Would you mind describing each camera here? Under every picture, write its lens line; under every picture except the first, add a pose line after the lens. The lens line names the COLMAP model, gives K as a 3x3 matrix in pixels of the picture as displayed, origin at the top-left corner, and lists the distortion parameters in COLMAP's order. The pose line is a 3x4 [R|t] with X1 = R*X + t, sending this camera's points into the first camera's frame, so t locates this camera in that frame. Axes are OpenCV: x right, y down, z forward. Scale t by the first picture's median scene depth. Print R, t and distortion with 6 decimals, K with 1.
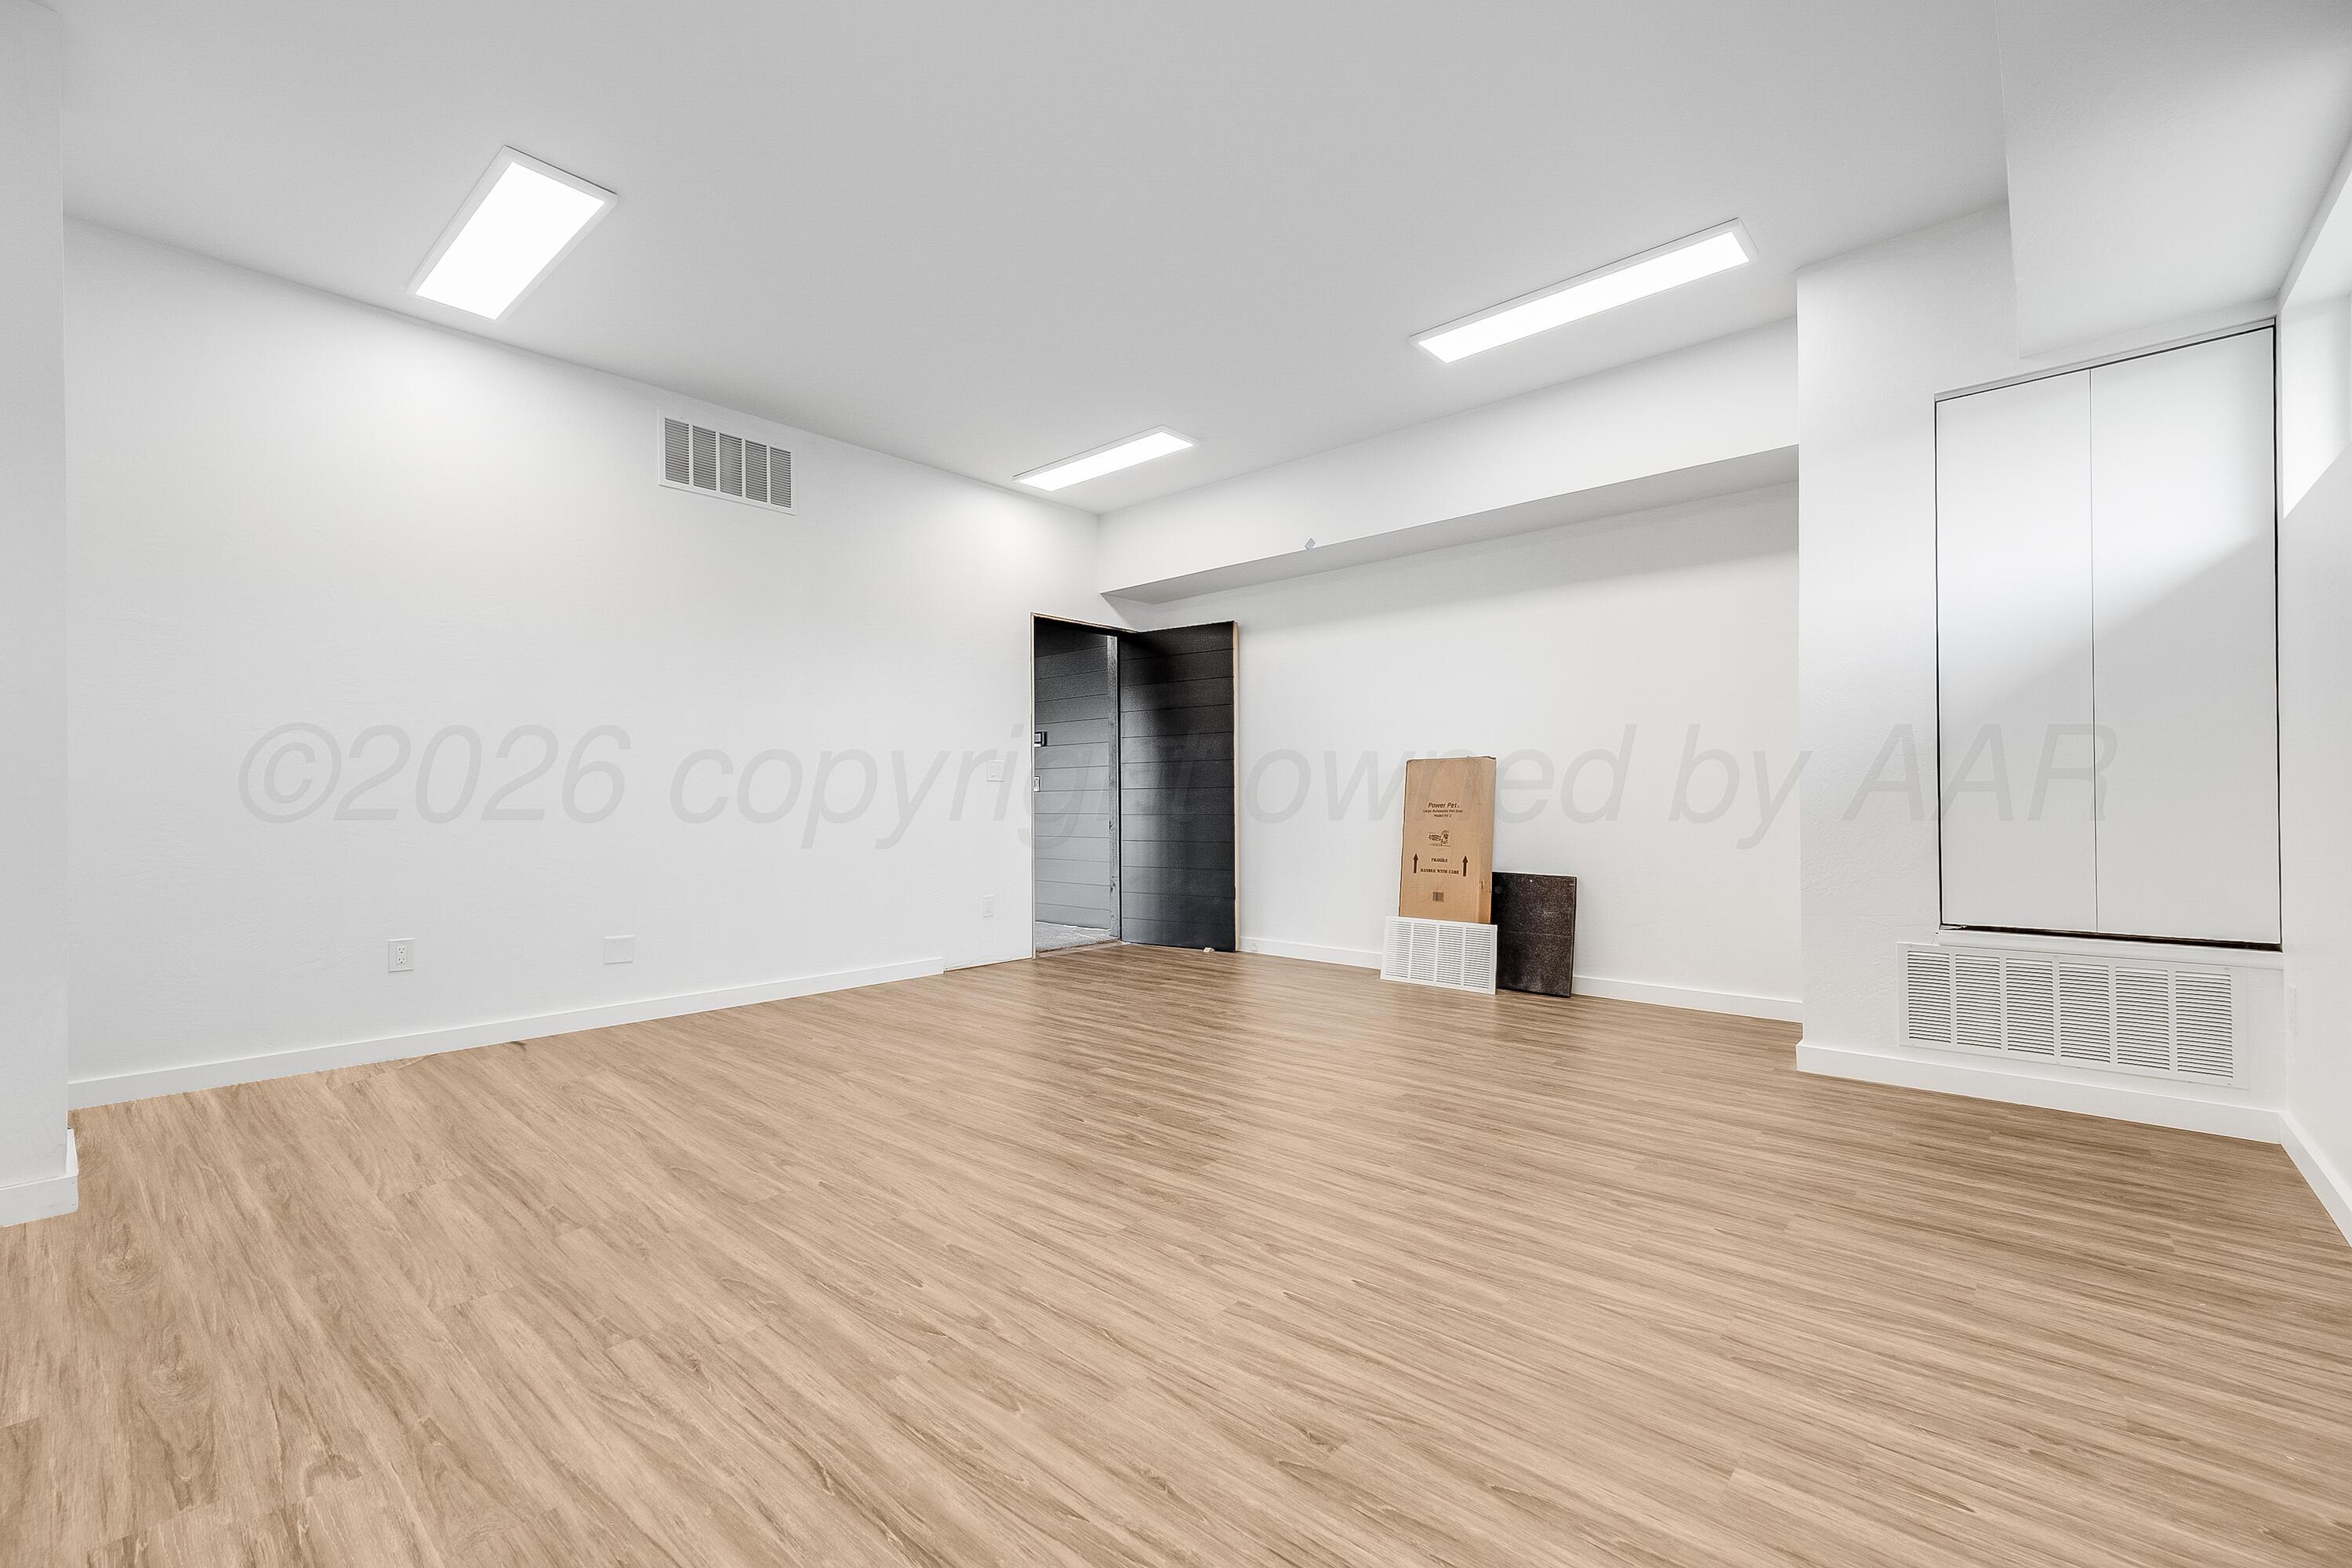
lens RADIAL K [[985.6, 0, 1179.3], [0, 985.6, 789.4], [0, 0, 1]] dist [0.000048, 0.000001]
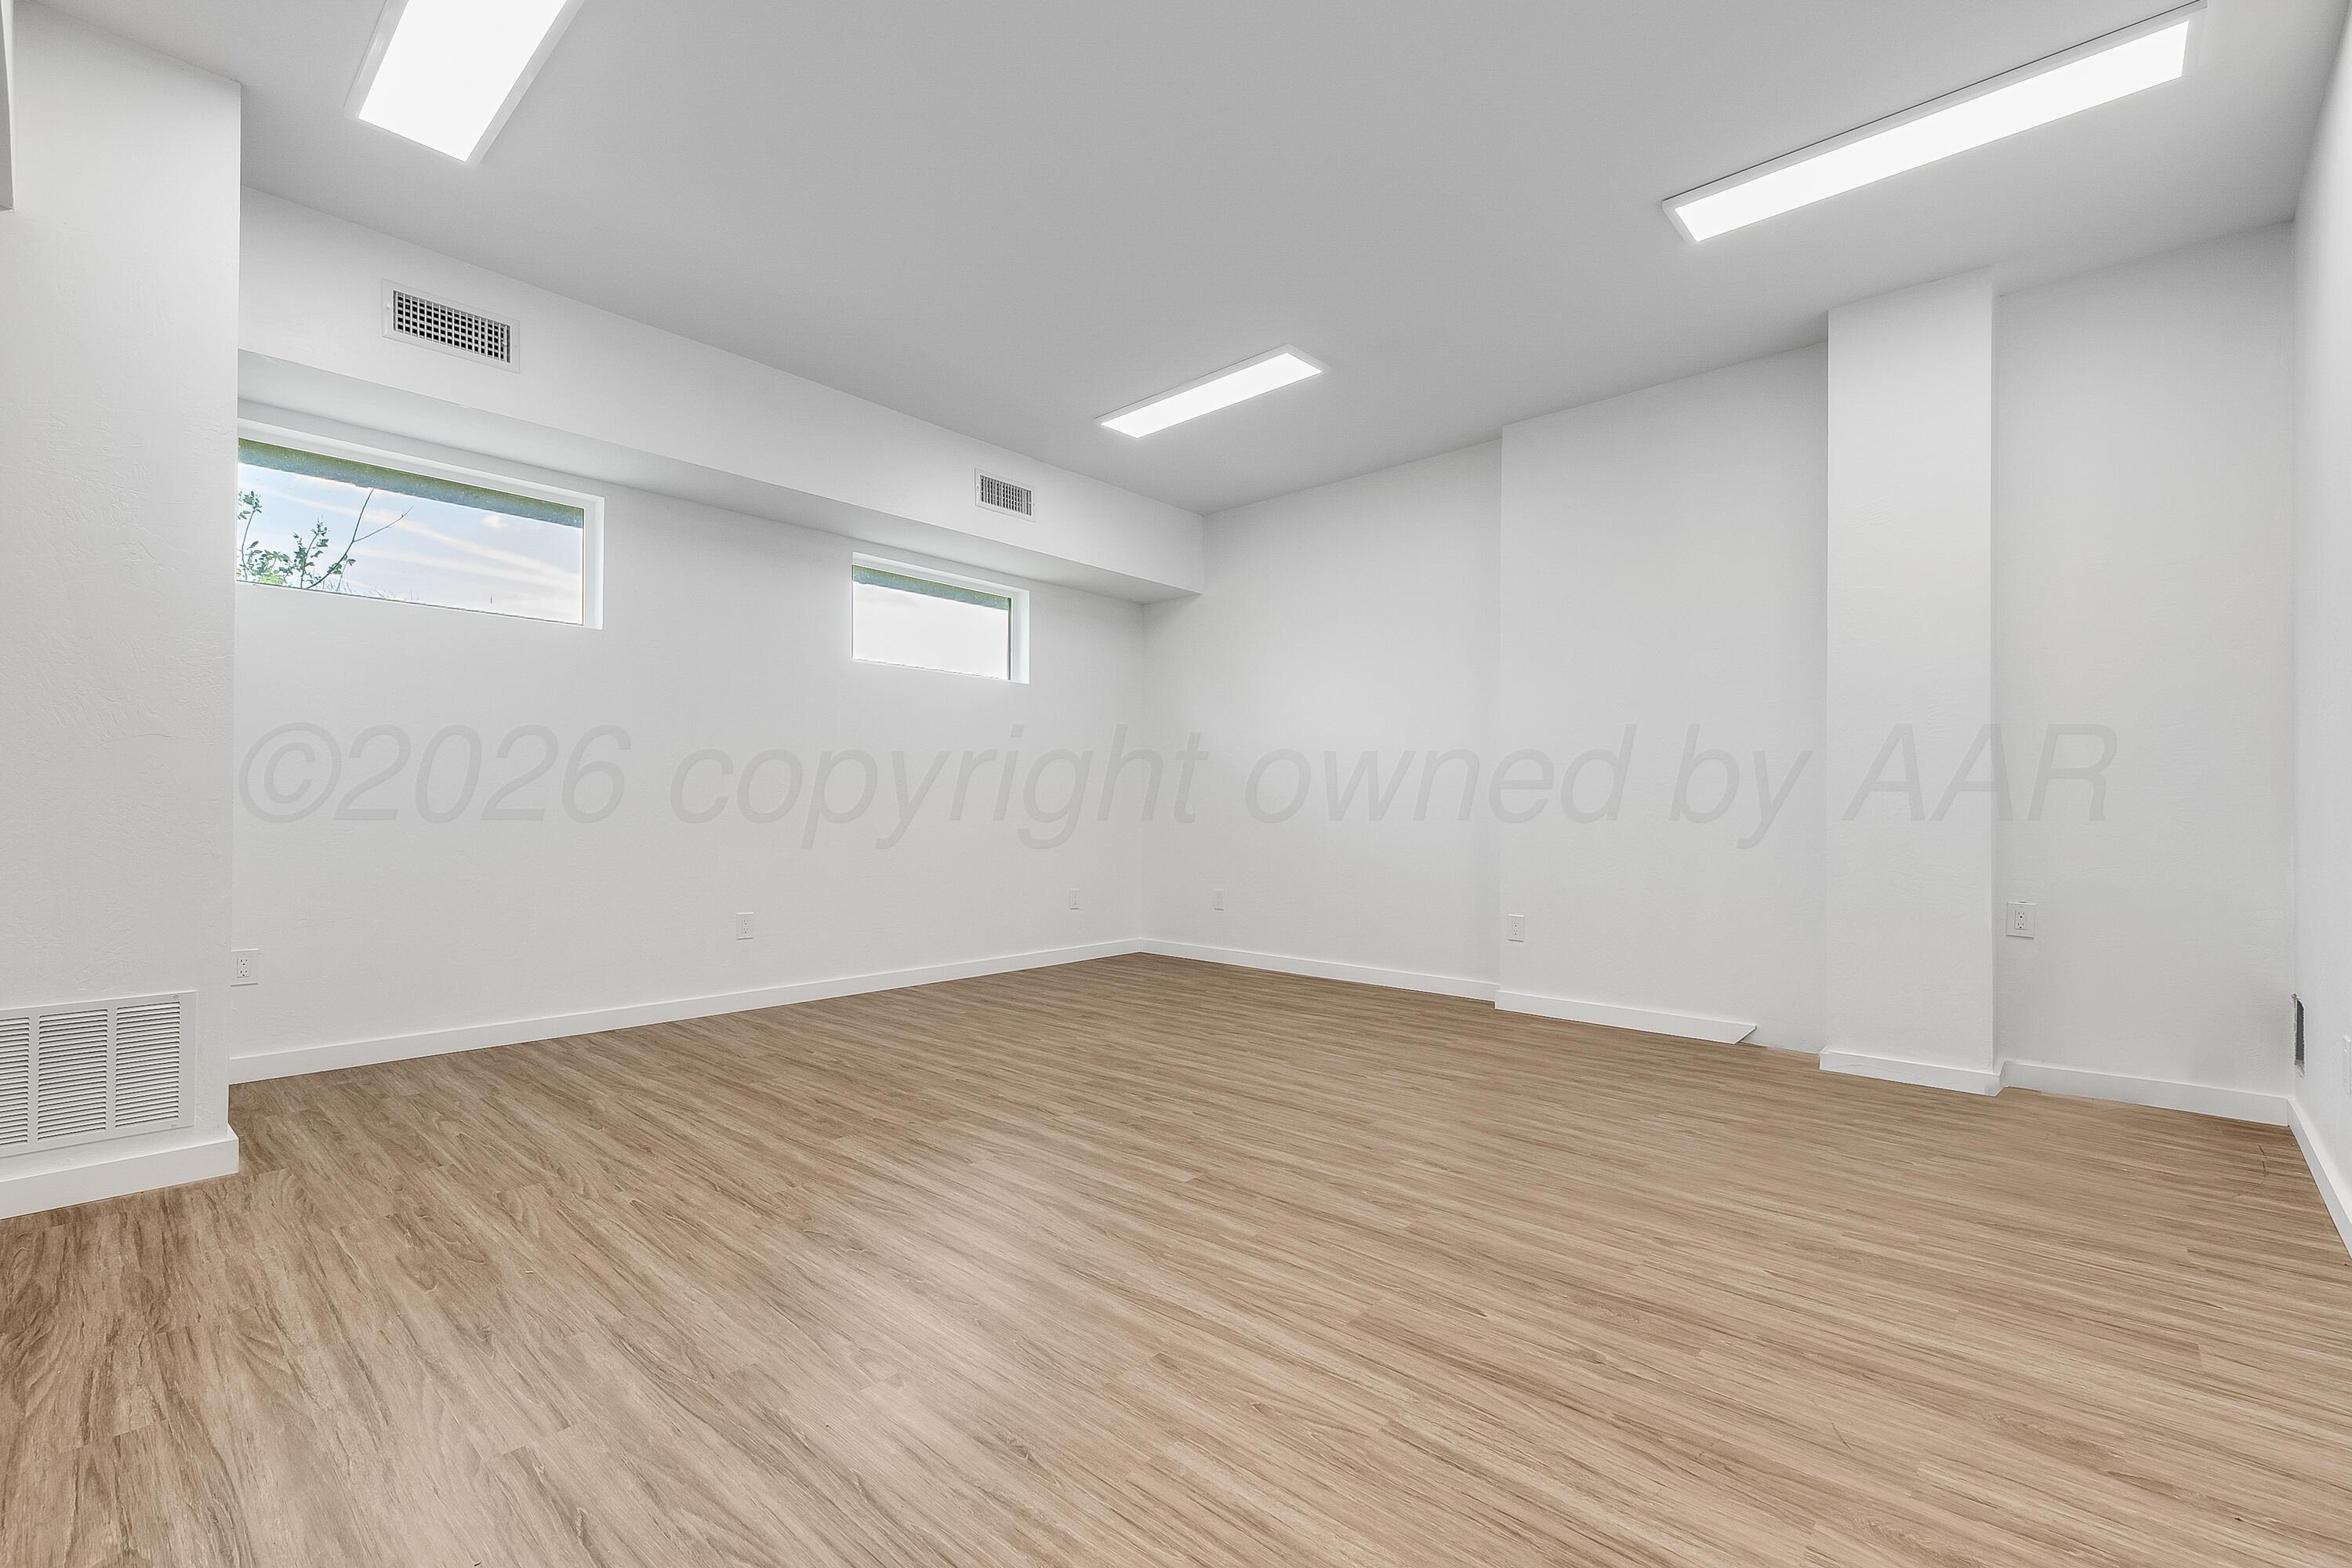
lens RADIAL K [[1026.7, 0, 1172.9], [0, 1026.7, 795.7], [0, 0, 1]] dist [-0.000156, -0.000012]
pose [[-0.999713, -0.005209, 0.023398, -0.101549], [-0.005816, 0.999646, -0.025970, 0.026645], [-0.023254, -0.026099, -0.999389, 2.154078]]
